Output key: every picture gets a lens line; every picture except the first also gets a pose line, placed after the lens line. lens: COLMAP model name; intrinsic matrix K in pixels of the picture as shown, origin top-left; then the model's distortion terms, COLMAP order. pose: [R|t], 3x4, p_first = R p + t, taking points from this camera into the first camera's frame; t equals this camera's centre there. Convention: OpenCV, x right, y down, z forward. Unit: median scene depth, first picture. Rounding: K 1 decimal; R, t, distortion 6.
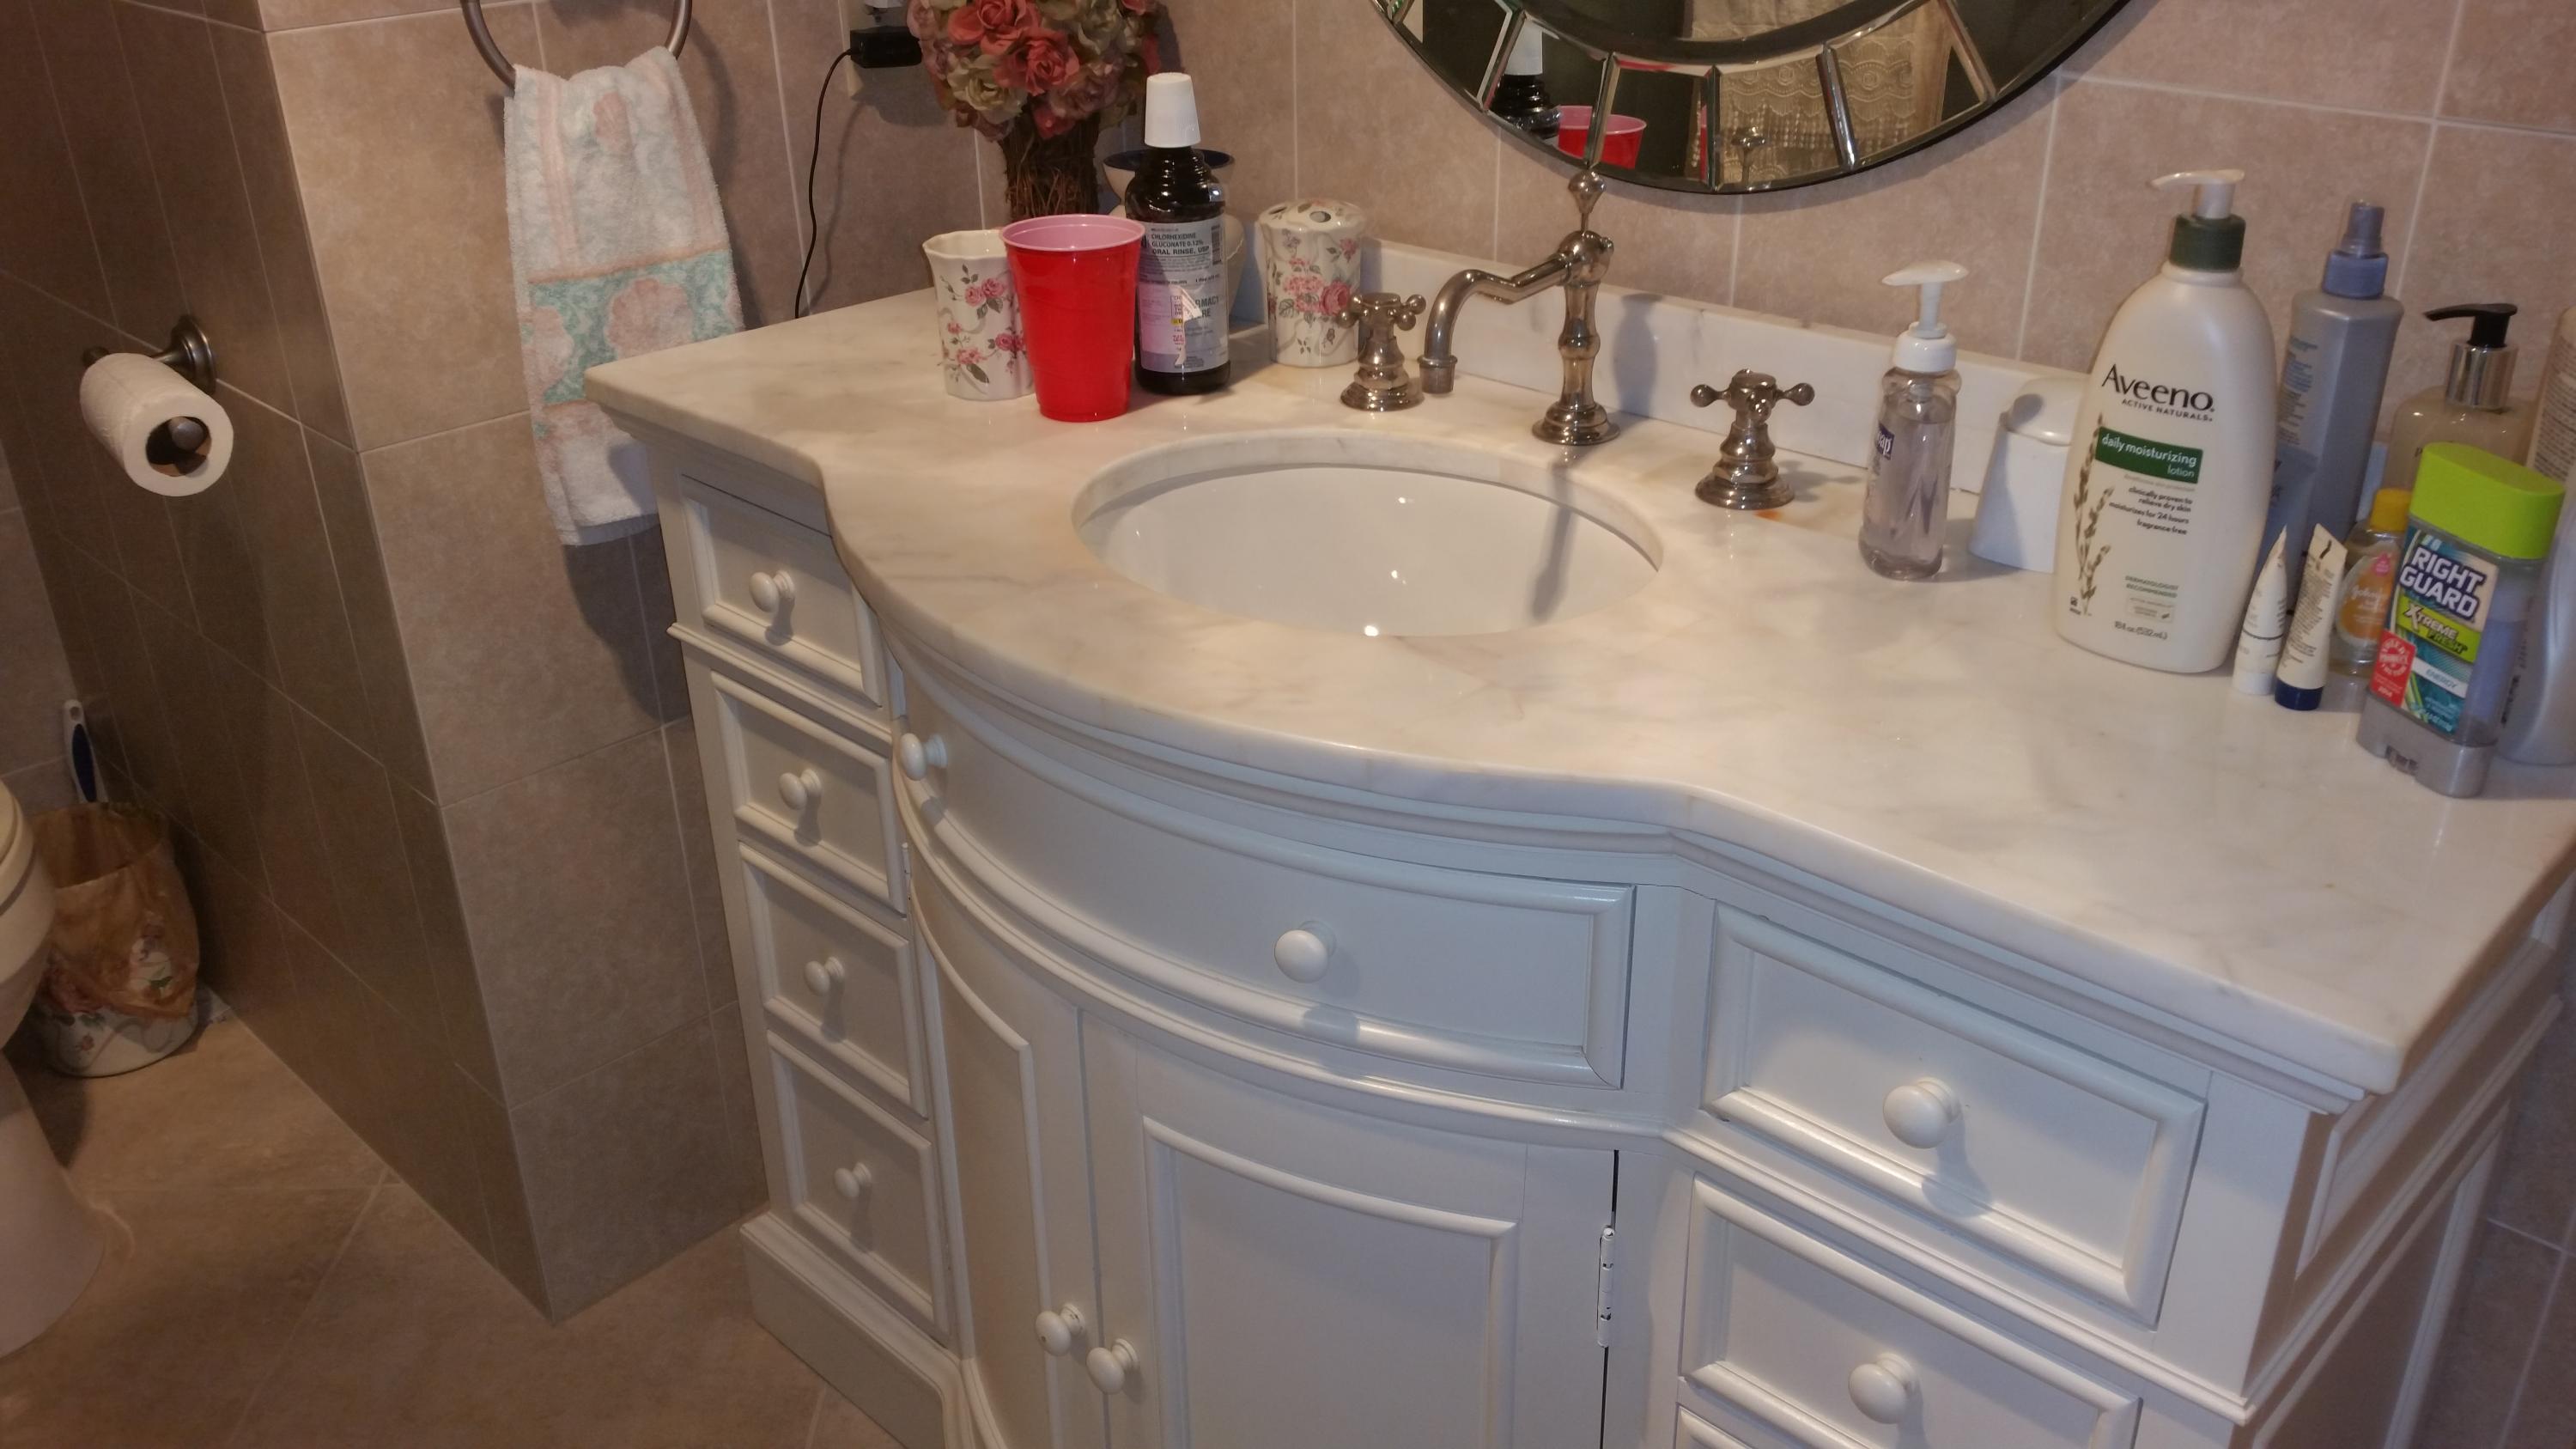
lens RADIAL K [[2068.4, 0, 1286.8], [0, 2068.4, 727.7], [0, 0, 1]] dist [0.109681, -0.197117]
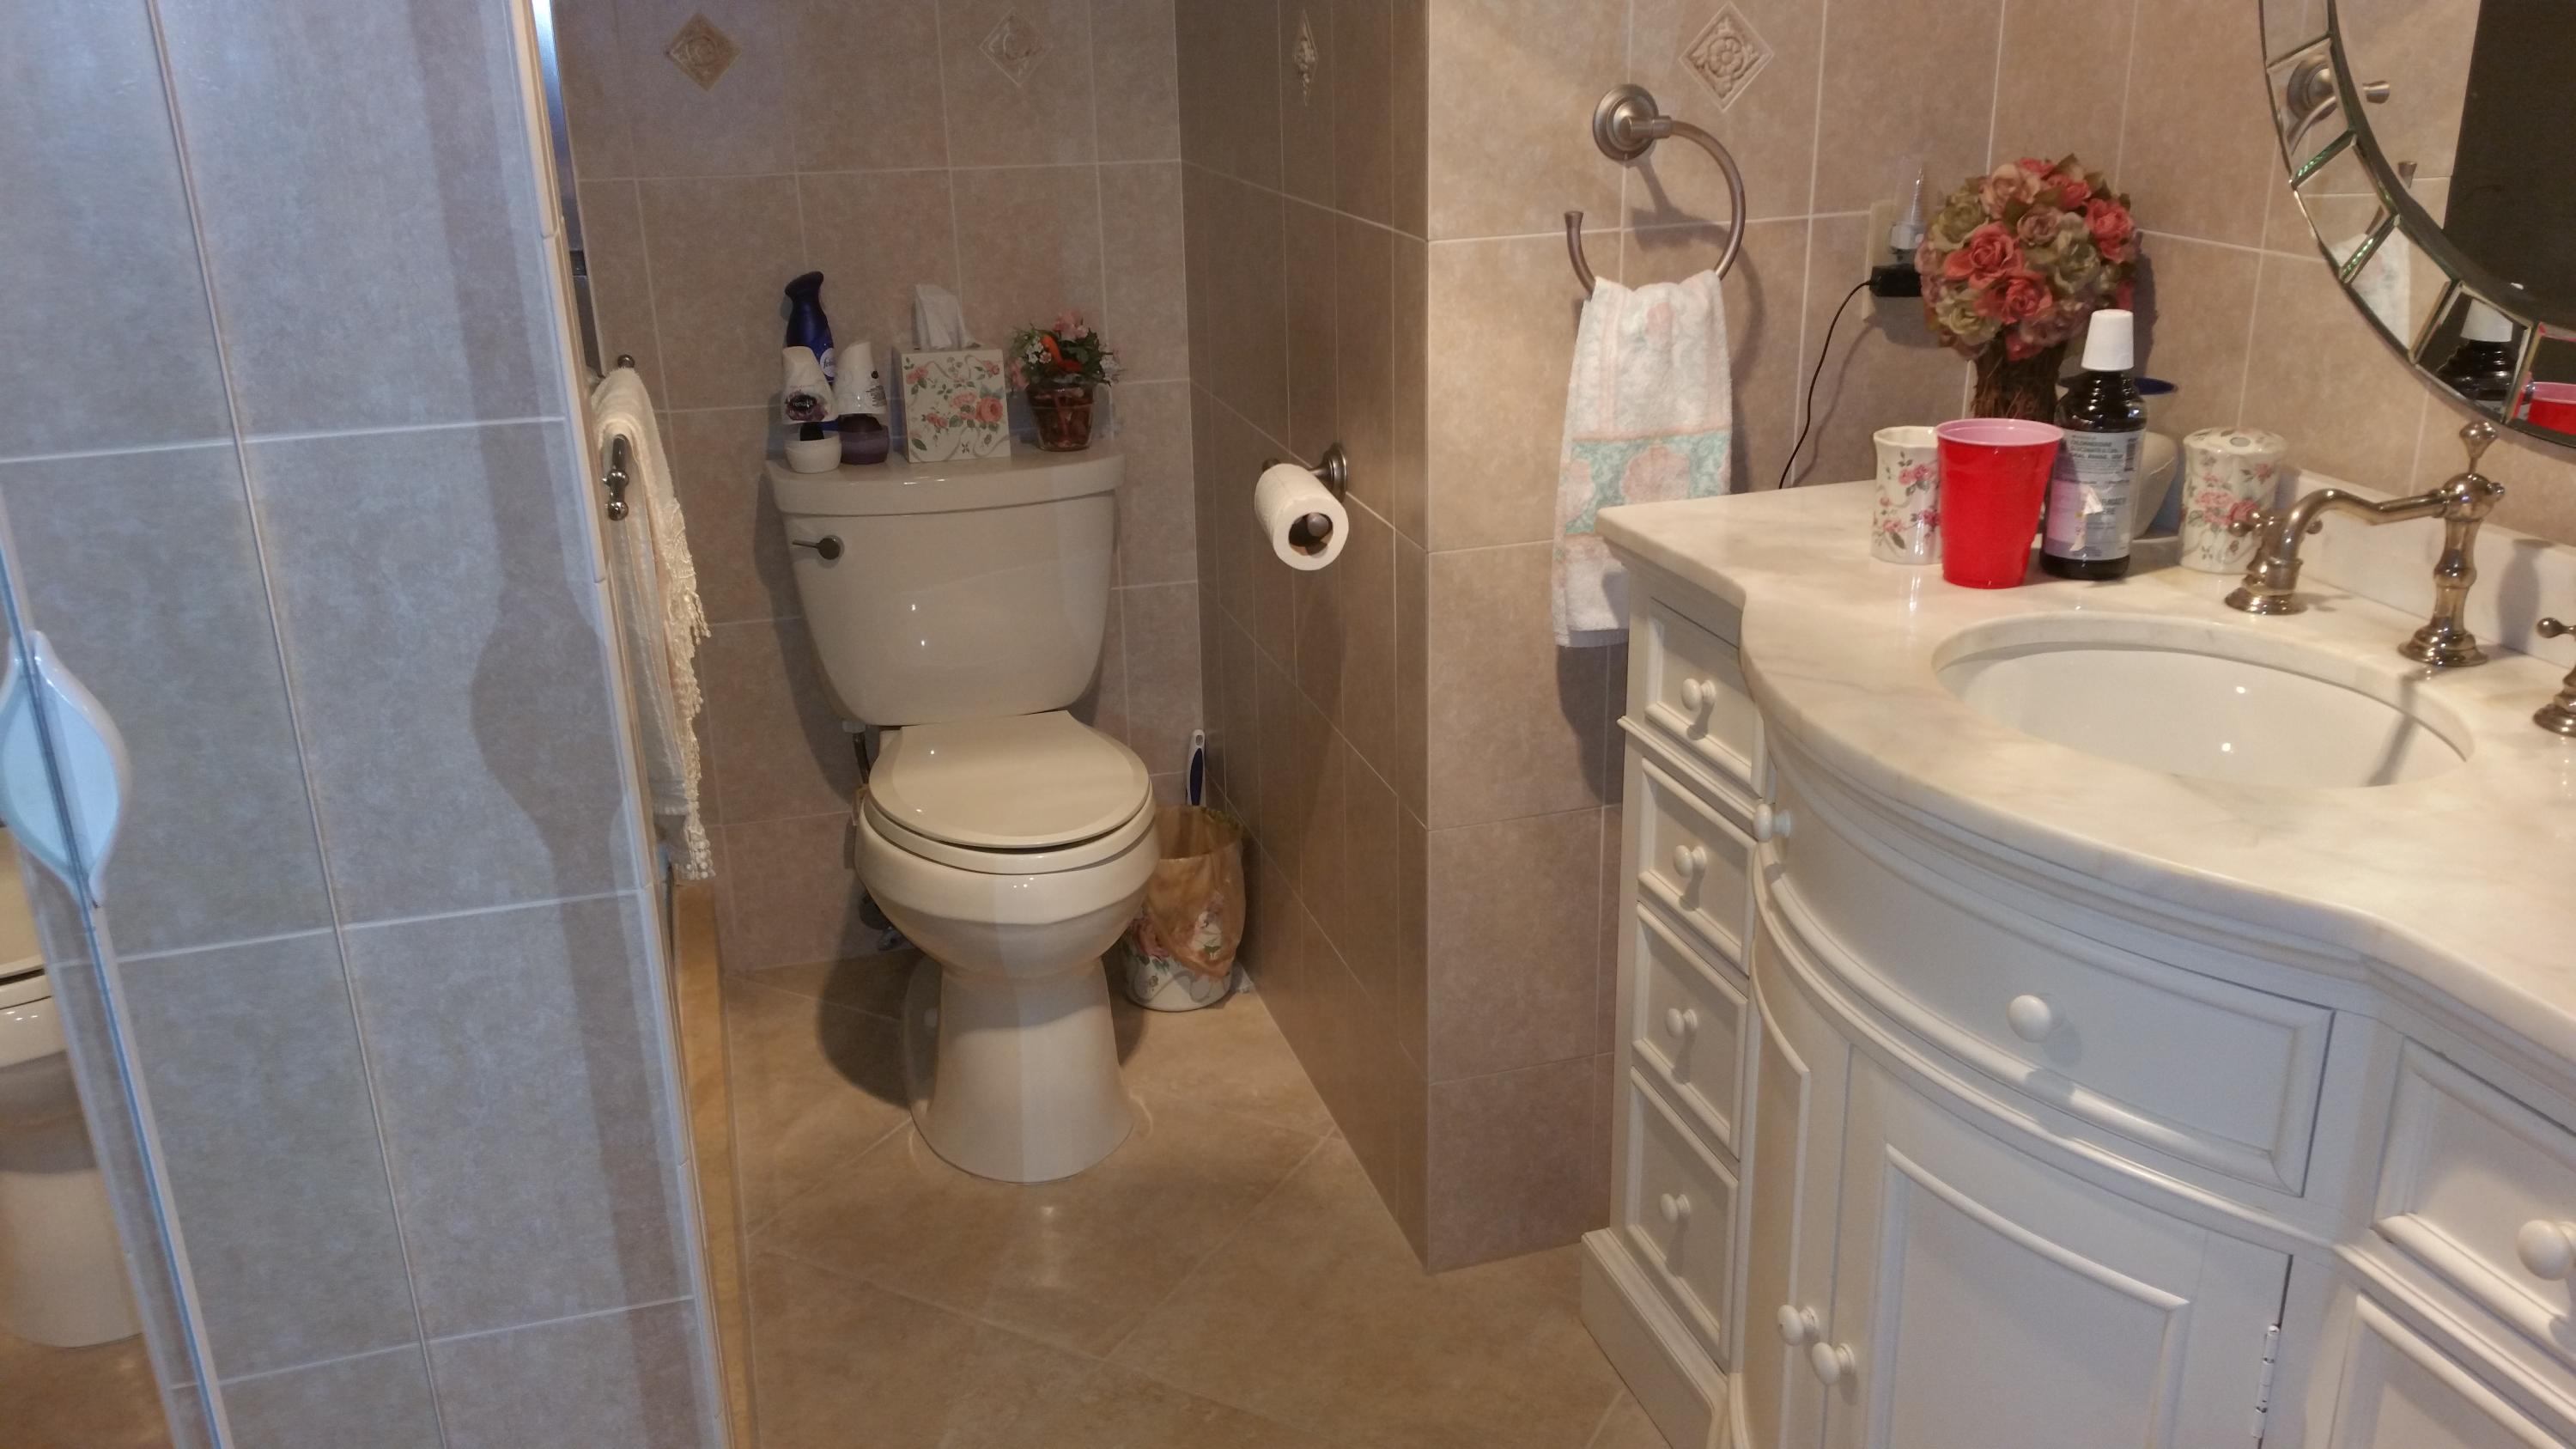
lens RADIAL K [[2068.4, 0, 1289.6], [0, 2068.4, 732.2], [0, 0, 1]] dist [0.109681, -0.197117]
pose [[0.869891, 0.164750, -0.464917, 0.114130], [-0.213232, 0.975548, -0.053273, 0.070478], [0.444772, 0.145477, 0.883750, -0.188617]]
